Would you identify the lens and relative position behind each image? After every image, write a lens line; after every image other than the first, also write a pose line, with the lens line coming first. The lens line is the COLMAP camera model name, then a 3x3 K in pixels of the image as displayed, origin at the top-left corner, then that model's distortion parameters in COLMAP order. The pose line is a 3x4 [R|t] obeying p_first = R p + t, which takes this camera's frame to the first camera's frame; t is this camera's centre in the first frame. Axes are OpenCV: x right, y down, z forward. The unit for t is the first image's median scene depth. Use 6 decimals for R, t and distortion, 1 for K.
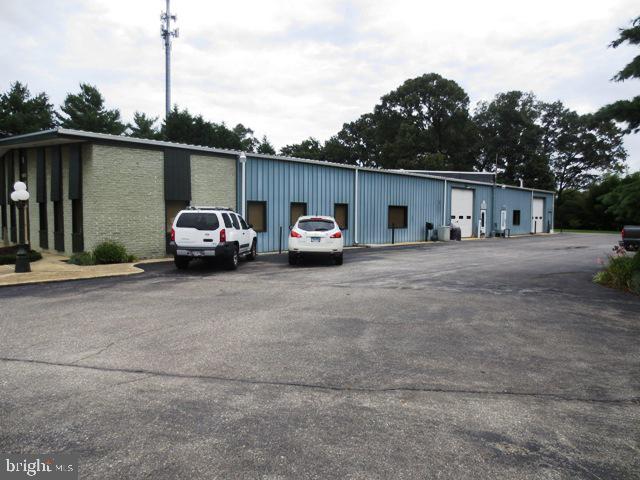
lens RADIAL K [[447.4, 0, 320.0], [0, 447.4, 240.0], [0, 0, 1]] dist [-0.037741, 0.008696]
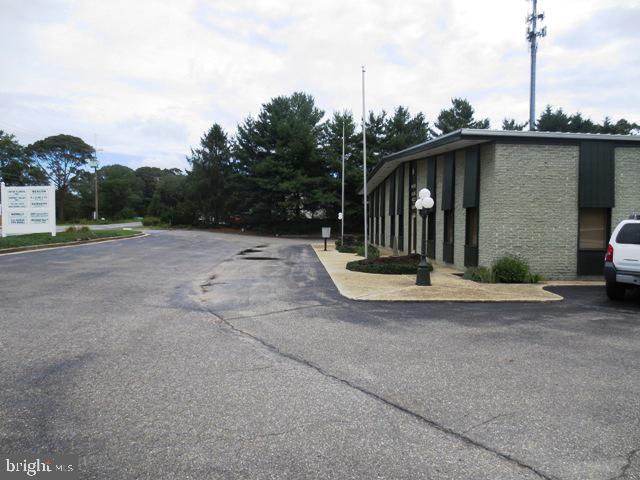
lens RADIAL K [[447.4, 0, 320.0], [0, 447.4, 240.0], [0, 0, 1]] dist [-0.037741, 0.008696]
pose [[0.728863, 0.030829, -0.683965, -0.139701], [-0.048360, 0.998809, -0.006514, -0.004294], [0.682949, 0.037824, 0.729486, 0.114349]]
